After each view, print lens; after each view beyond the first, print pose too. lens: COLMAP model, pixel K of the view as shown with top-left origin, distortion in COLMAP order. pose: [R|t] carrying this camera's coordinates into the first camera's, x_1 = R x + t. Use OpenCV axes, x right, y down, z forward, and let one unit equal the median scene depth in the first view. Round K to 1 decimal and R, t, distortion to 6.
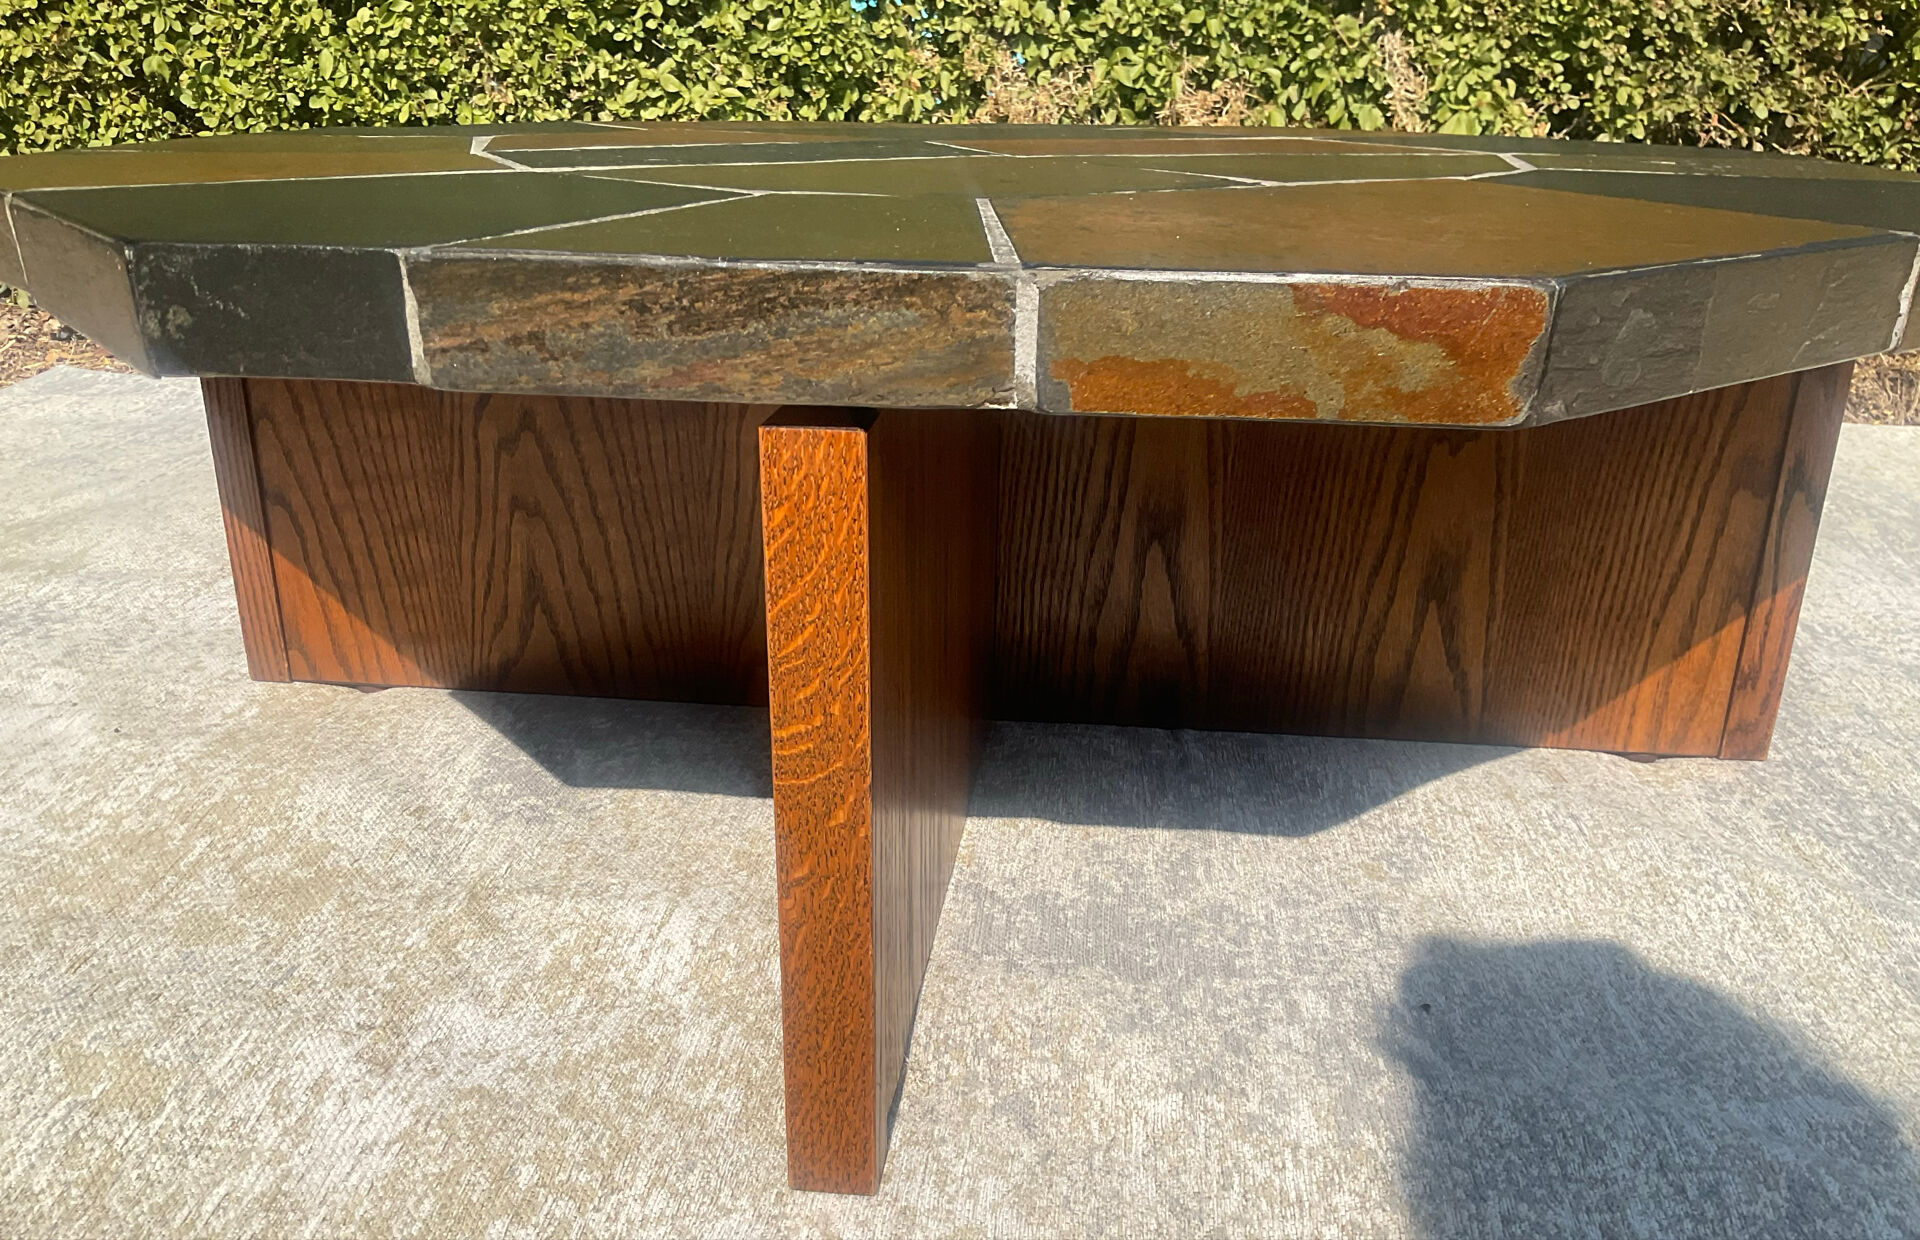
lens RADIAL K [[1597.7, 0, 944.5], [0, 1597.7, 716.9], [0, 0, 1]] dist [0.030597, -0.077893]
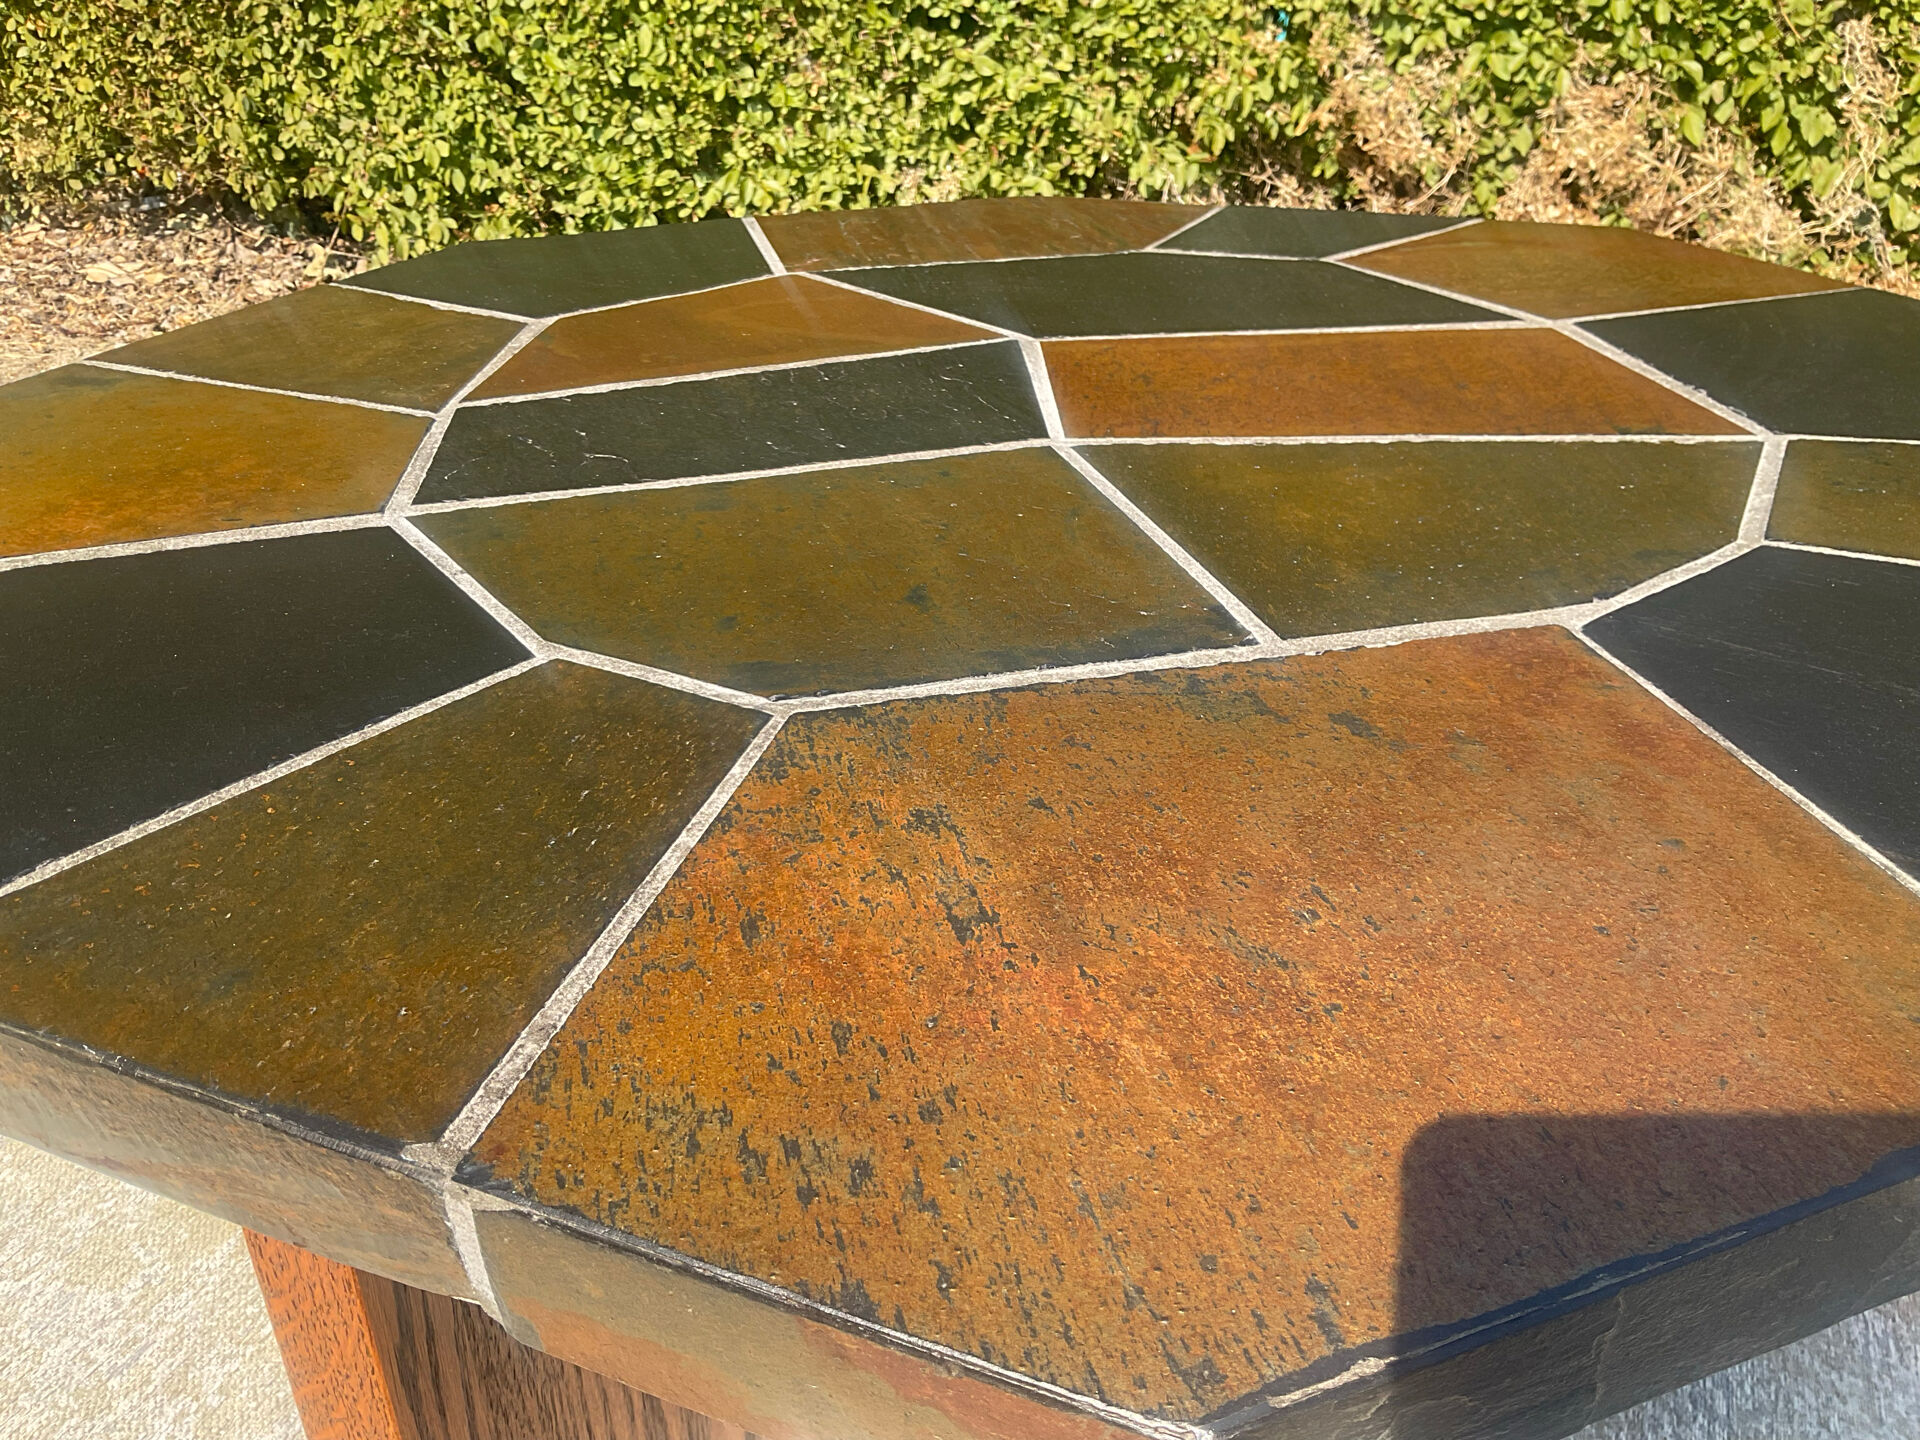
lens RADIAL K [[1603.0, 0, 955.3], [0, 1603.0, 709.1], [0, 0, 1]] dist [0.033072, -0.082555]
pose [[0.958554, 0.106042, -0.264441, 0.171598], [-0.081538, 0.991436, 0.102011, -0.236034], [0.272993, -0.076221, 0.958992, 0.179743]]
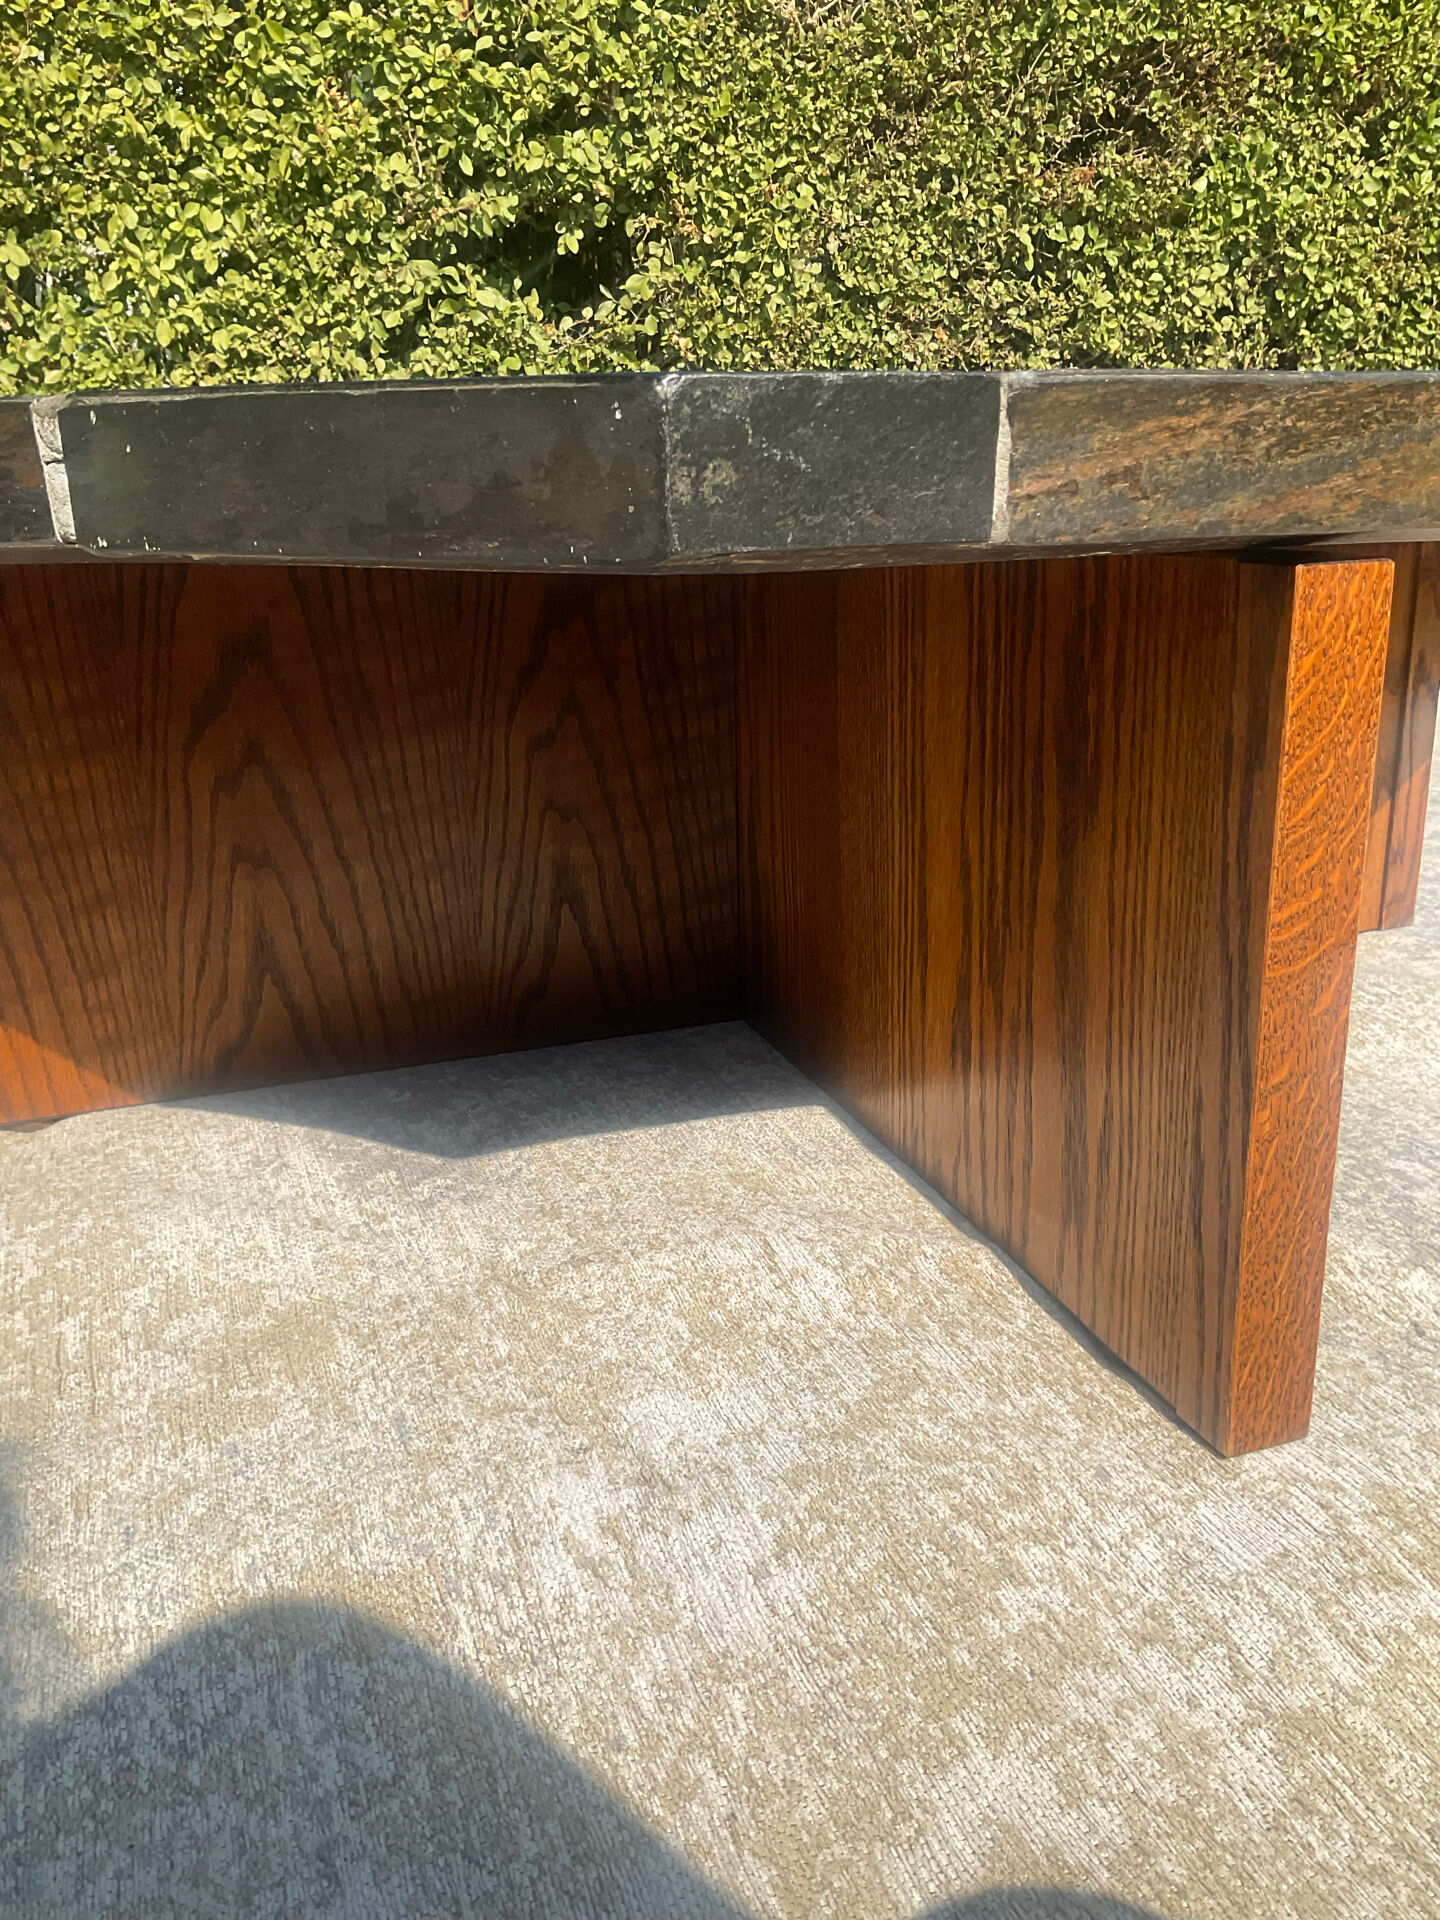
lens RADIAL K [[1603.0, 0, 711.3], [0, 1603.0, 941.7], [0, 0, 1]] dist [0.033072, -0.082555]
pose [[0.890771, -0.155905, 0.426873, -0.384761], [0.200032, 0.977935, -0.060248, 0.007786], [-0.408061, 0.139056, 0.902302, 0.152848]]
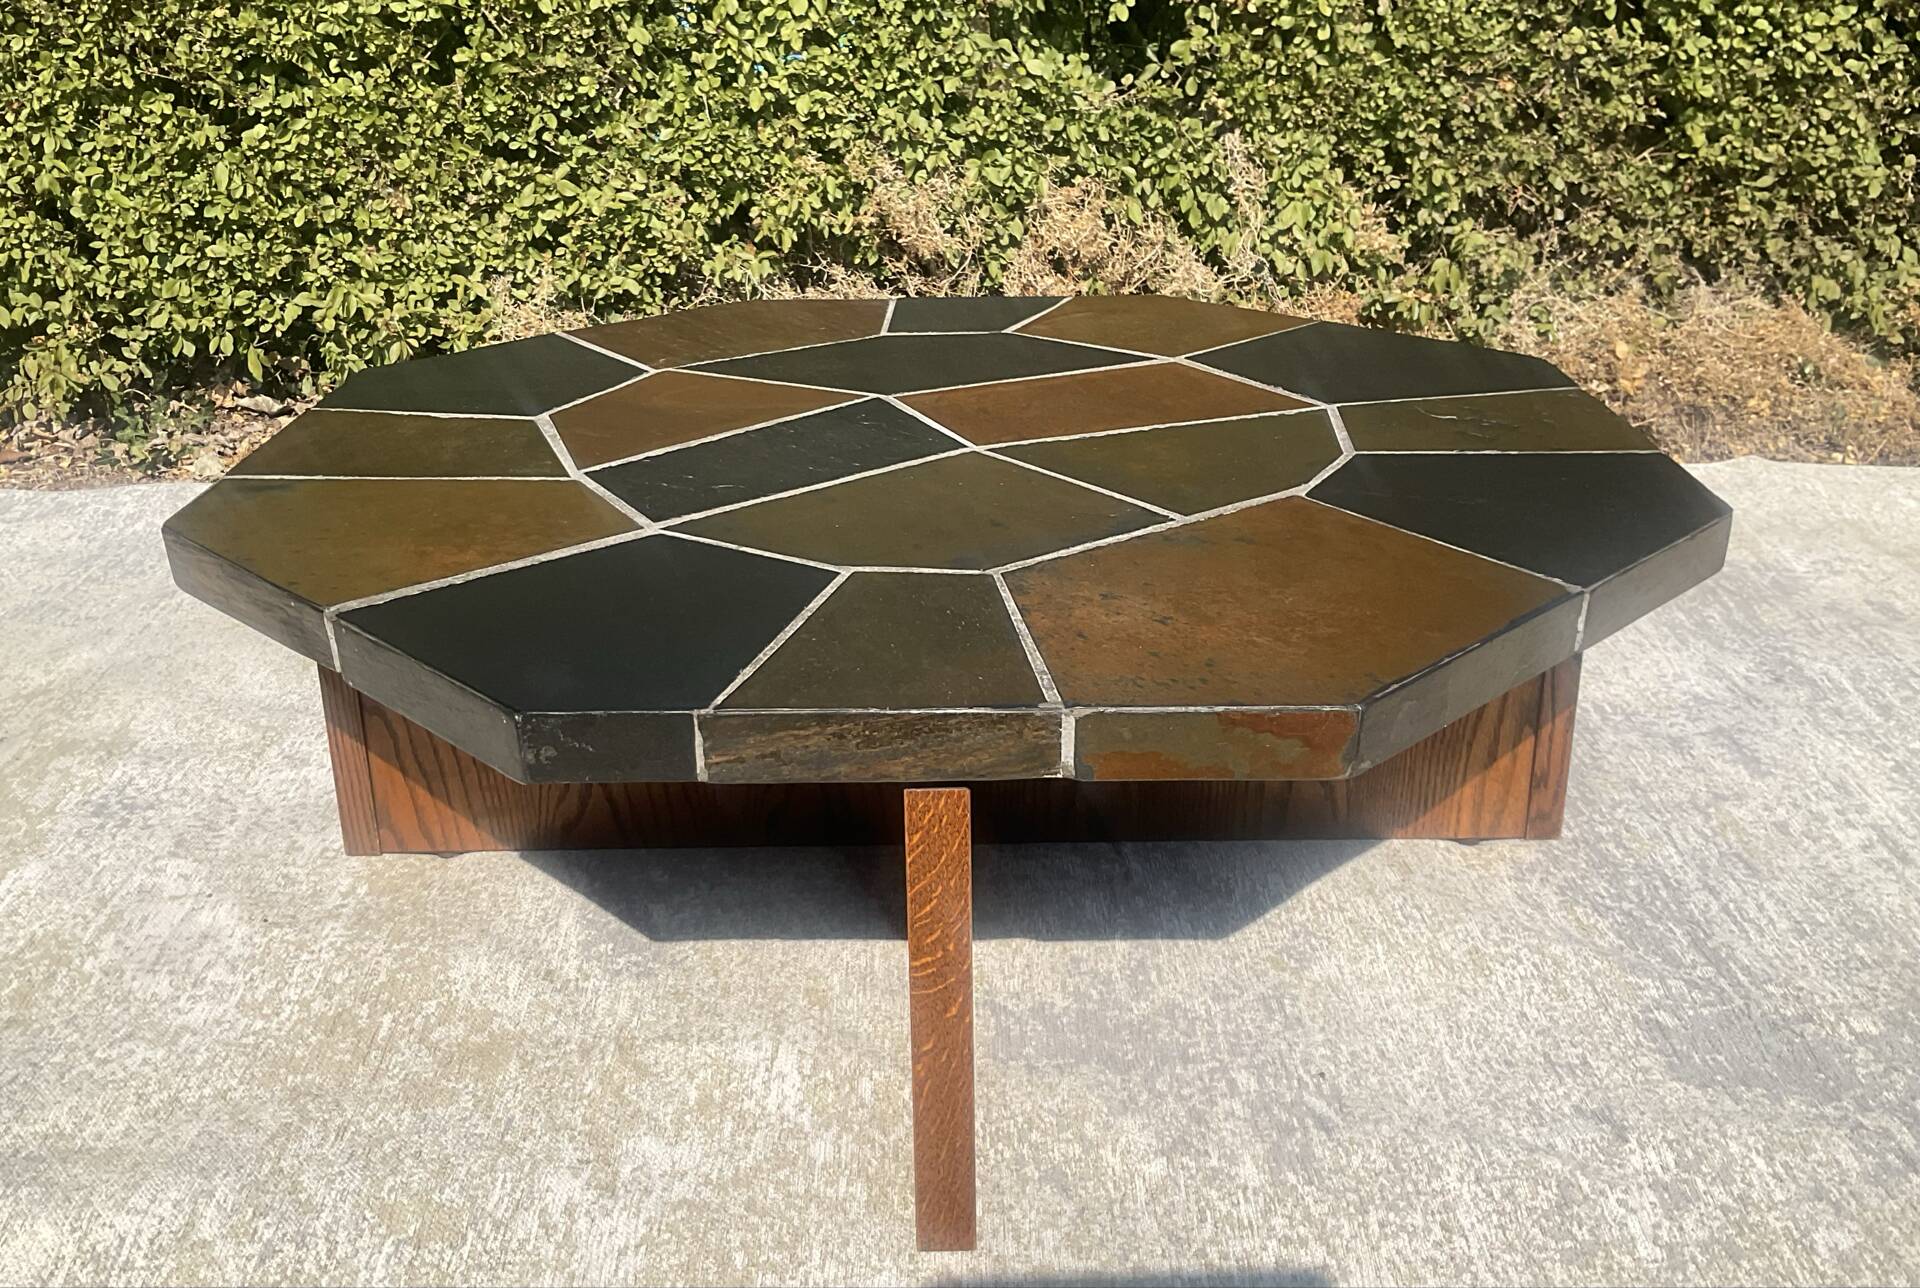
lens RADIAL K [[1835.7, 0, 959.0], [0, 1835.7, 581.0], [0, 0, 1]] dist [0.017469, 0.000000]
pose [[0.992191, -0.062259, 0.108080, -0.115267], [0.066058, 0.997305, -0.031923, -0.152499], [-0.105801, 0.038814, 0.993630, -0.413495]]
